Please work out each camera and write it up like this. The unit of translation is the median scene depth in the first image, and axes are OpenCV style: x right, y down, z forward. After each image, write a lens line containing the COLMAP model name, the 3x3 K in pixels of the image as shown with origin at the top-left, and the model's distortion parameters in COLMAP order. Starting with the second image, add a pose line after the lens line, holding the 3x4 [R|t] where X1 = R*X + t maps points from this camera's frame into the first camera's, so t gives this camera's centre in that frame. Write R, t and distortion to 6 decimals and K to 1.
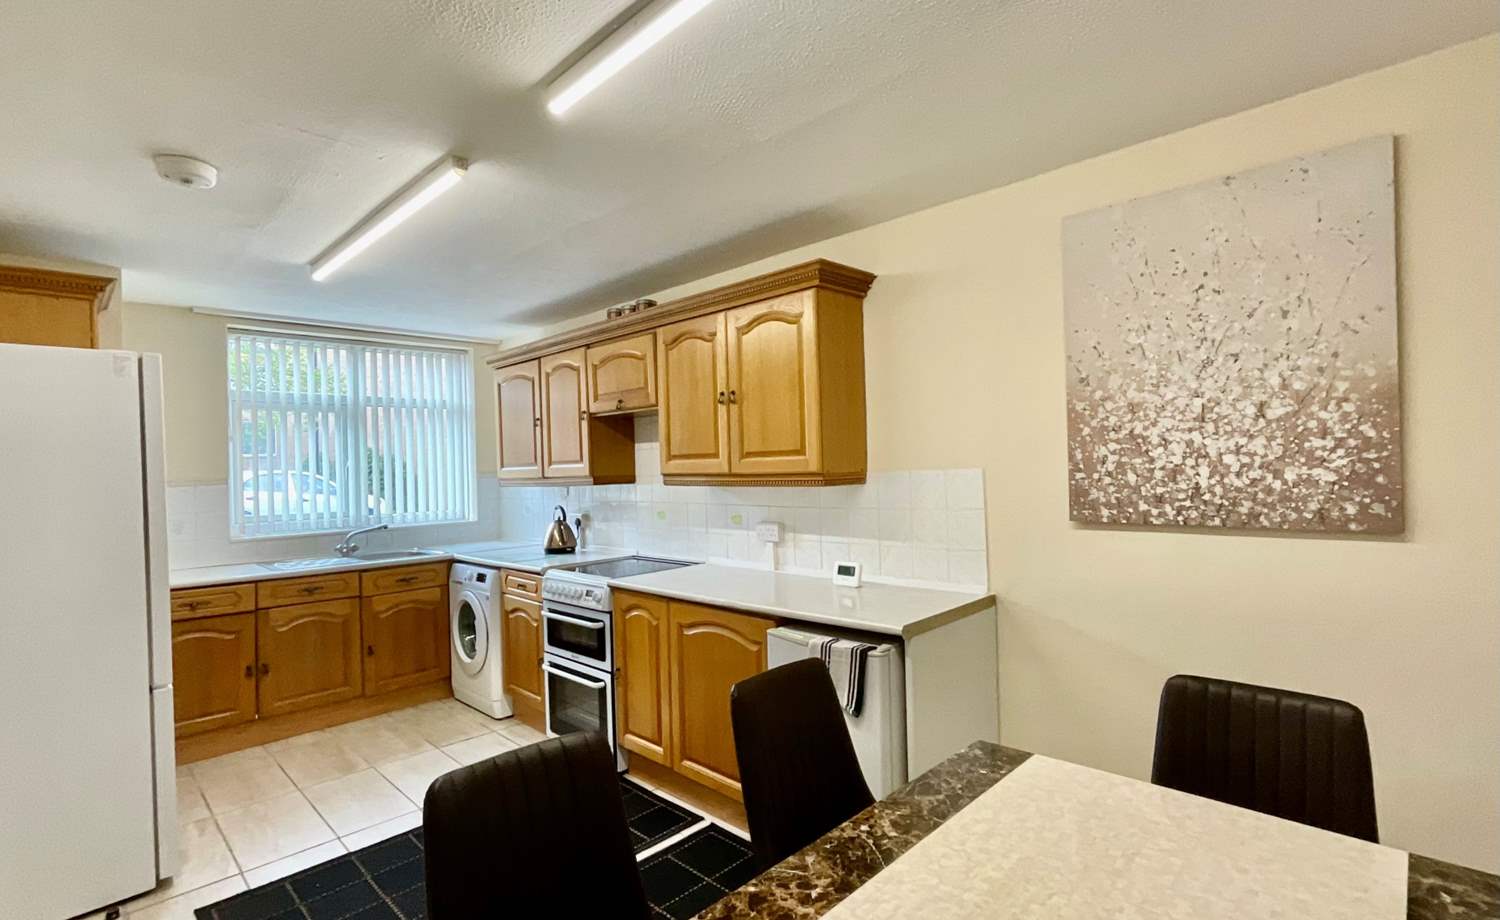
lens RADIAL K [[703.5, 0, 750.0], [0, 703.5, 460.0], [0, 0, 1]] dist [0.001297, 0.000149]
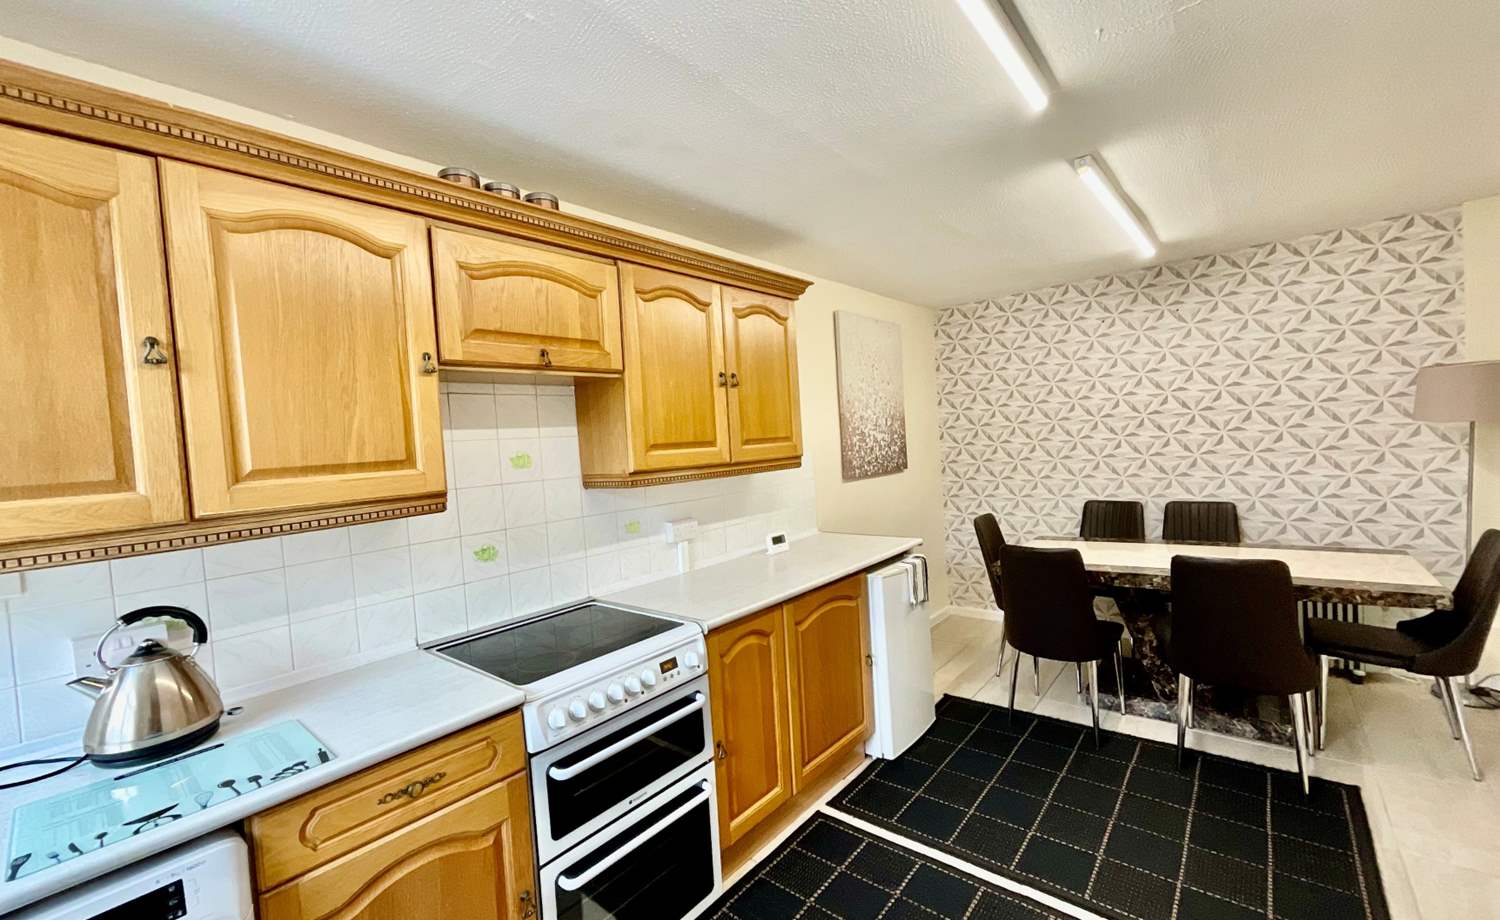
lens RADIAL K [[617.5, 0, 757.0], [0, 617.5, 459.6], [0, 0, 1]] dist [0.002777, 0.000426]
pose [[-0.099099, 0.002084, 0.995075, -0.870503], [0.057525, 0.998337, 0.003638, 0.014927], [-0.993413, 0.057602, -0.099054, 1.089926]]
